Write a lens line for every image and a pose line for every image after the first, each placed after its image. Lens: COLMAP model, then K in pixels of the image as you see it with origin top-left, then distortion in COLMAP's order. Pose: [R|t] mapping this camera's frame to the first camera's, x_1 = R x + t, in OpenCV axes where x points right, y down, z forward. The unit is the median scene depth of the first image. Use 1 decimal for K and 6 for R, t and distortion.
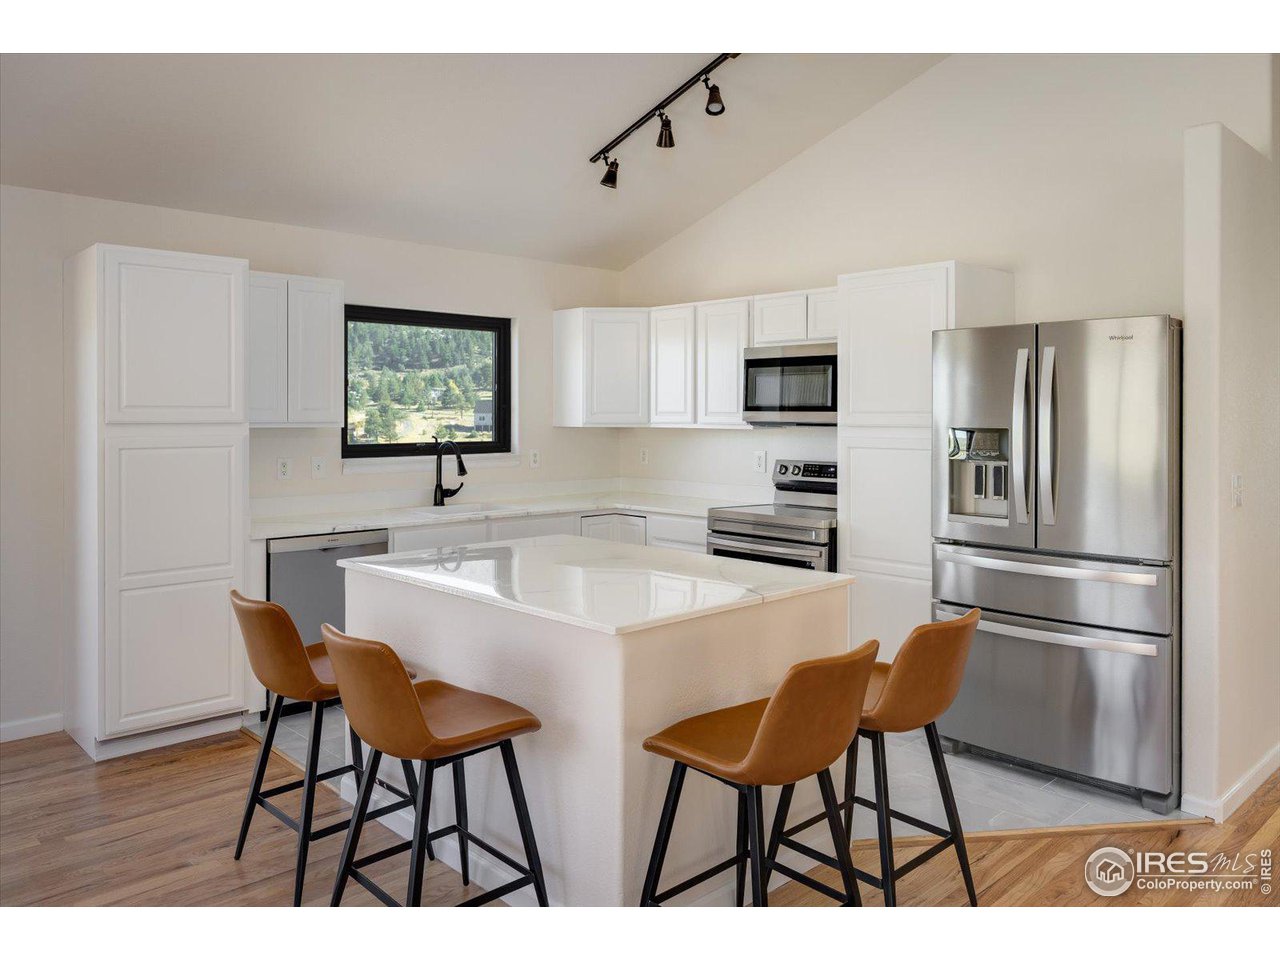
lens RADIAL K [[937.1, 0, 636.8], [0, 937.1, 422.0], [0, 0, 1]] dist [0.002422, 0.001723]
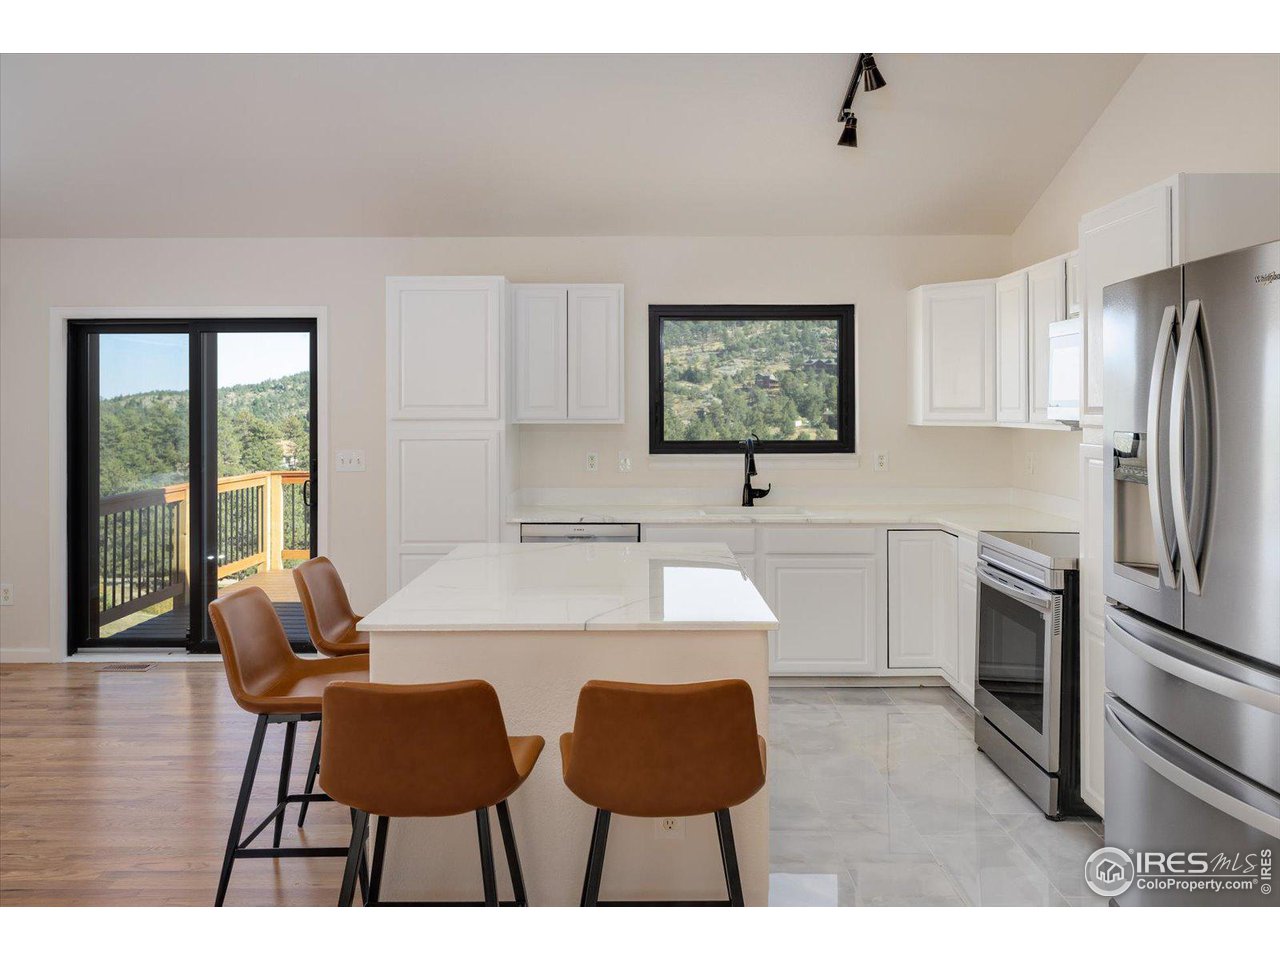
lens RADIAL K [[984.3, 0, 634.0], [0, 984.3, 405.7], [0, 0, 1]] dist [-0.004460, -0.000112]
pose [[0.725829, -0.005498, -0.687853, 0.445945], [-0.002242, 0.999944, -0.010358, -0.003308], [0.687871, 0.009060, 0.725776, 0.208494]]
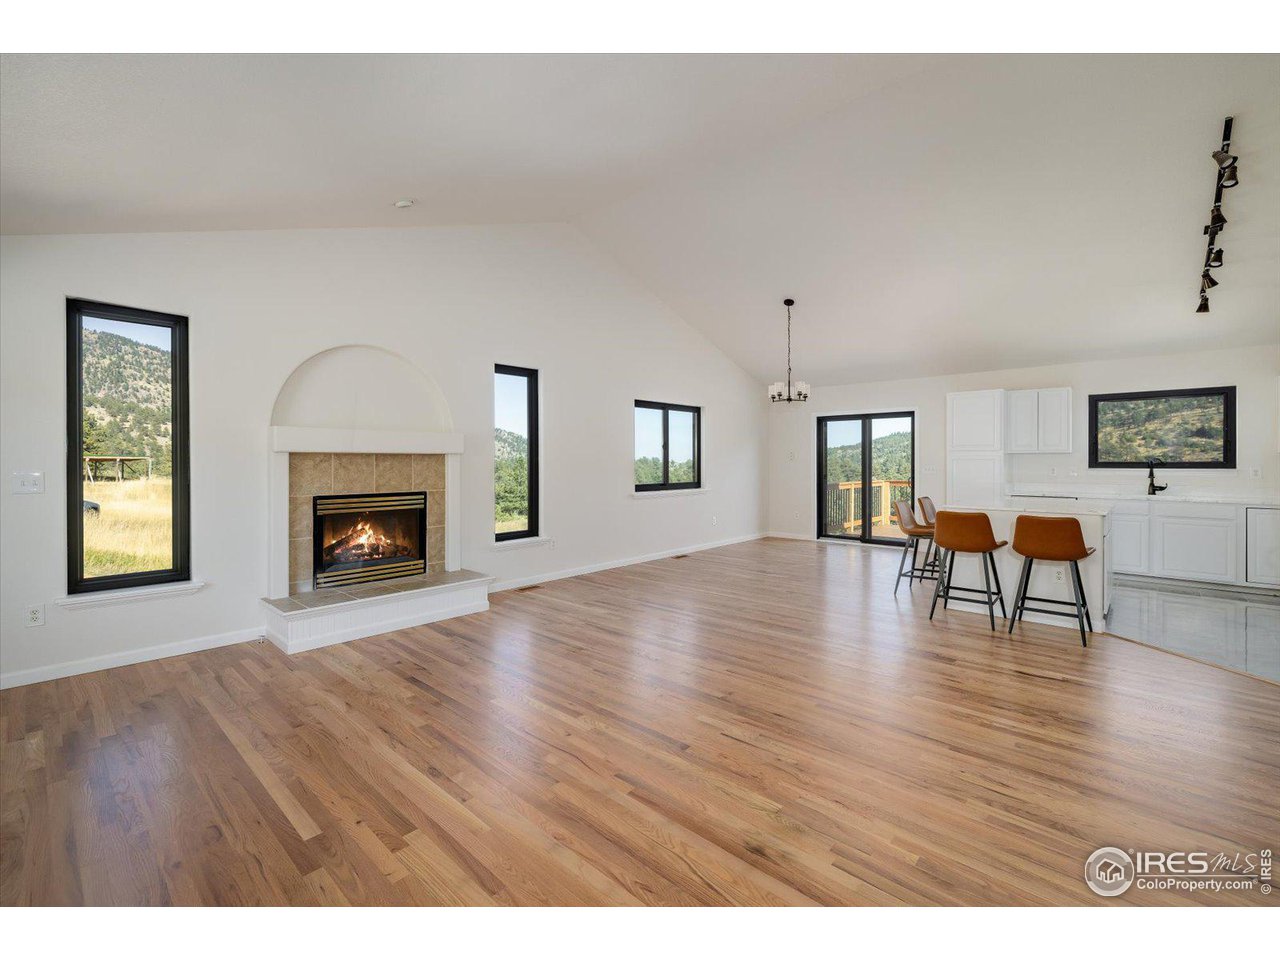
lens RADIAL K [[556.7, 0, 637.8], [0, 556.7, 462.9], [0, 0, 1]] dist [0.001247, 0.000250]
pose [[0.076186, 0.003200, -0.997089, 0.921022], [-0.006287, 0.999977, 0.002729, 0.032558], [0.997074, 0.006061, 0.076204, -0.126118]]
